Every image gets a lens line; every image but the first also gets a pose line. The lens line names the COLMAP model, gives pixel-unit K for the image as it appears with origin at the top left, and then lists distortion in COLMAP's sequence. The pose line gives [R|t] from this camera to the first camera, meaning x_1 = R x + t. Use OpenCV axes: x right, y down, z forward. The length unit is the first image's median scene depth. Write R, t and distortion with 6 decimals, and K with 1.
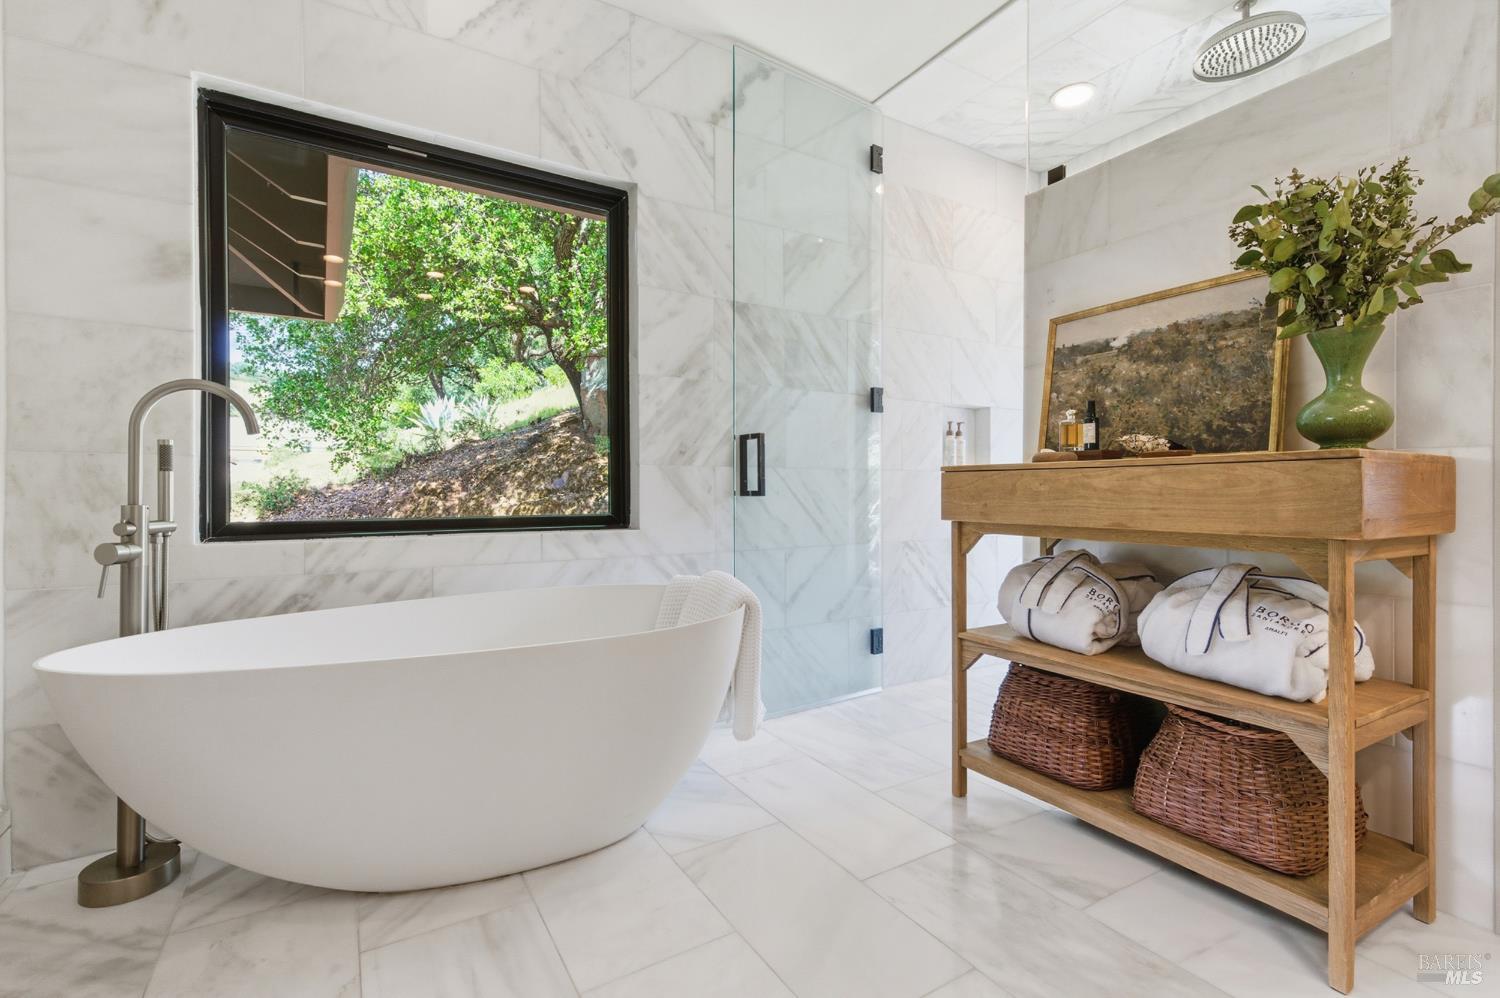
lens RADIAL K [[674.7, 0, 752.2], [0, 674.7, 494.0], [0, 0, 1]] dist [0.008846, -0.001116]
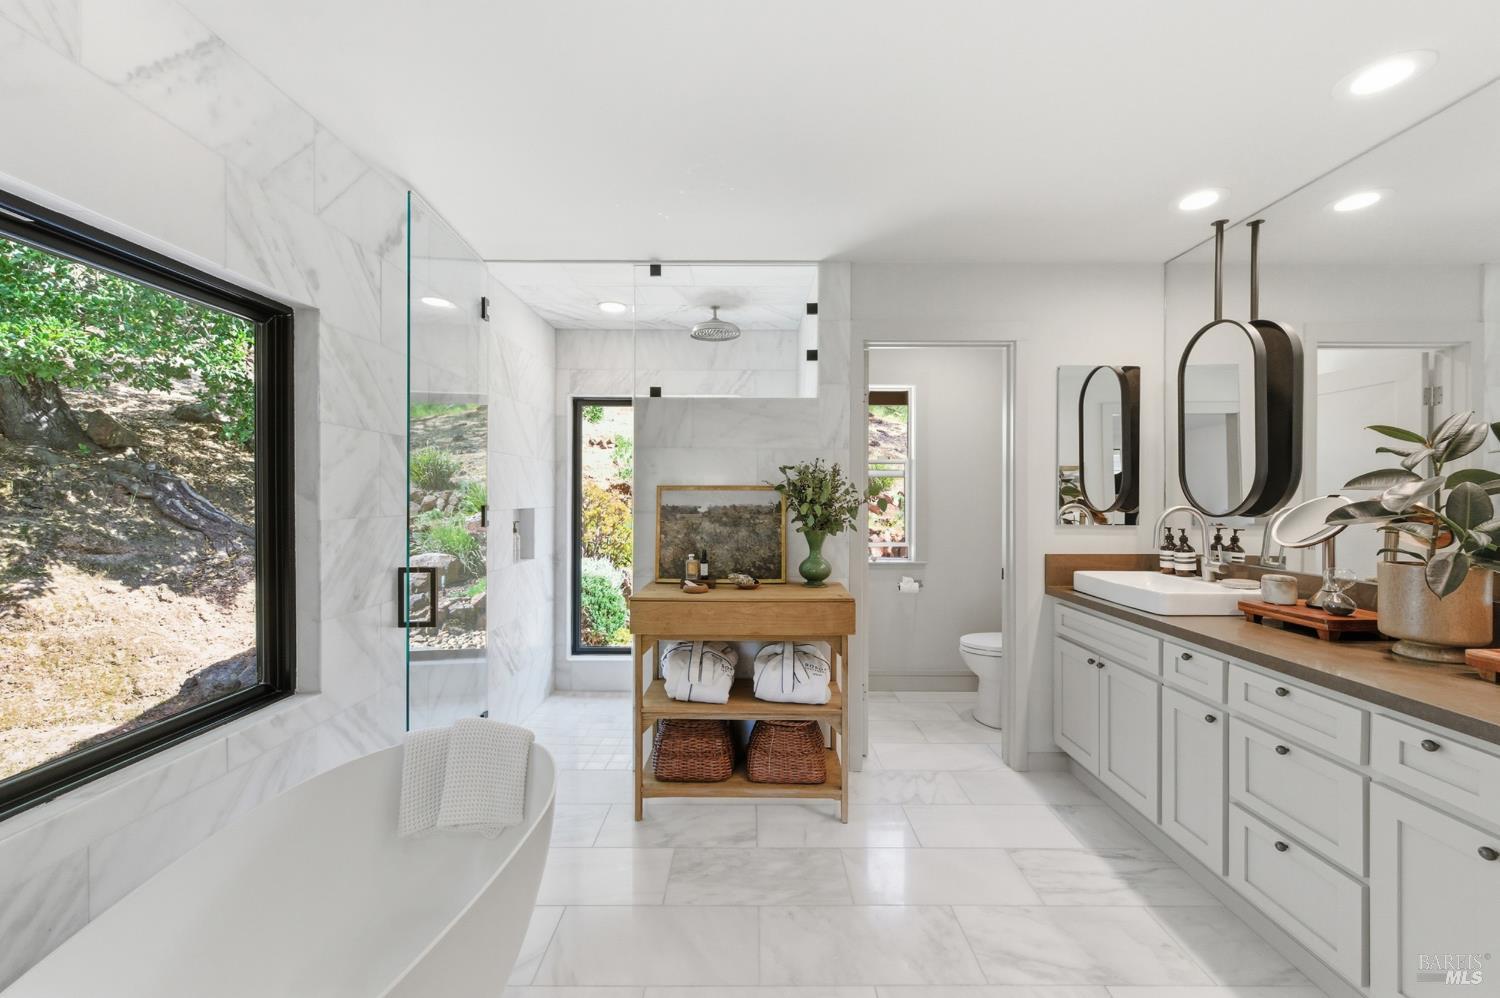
lens RADIAL K [[584.4, 0, 753.5], [0, 584.4, 497.8], [0, 0, 1]] dist [0.001724, -0.001055]
pose [[0.519294, 0.000807, 0.854595, -0.604258], [0.001115, 0.999998, -0.001622, -0.233058], [-0.854595, 0.001795, 0.519292, 0.115245]]
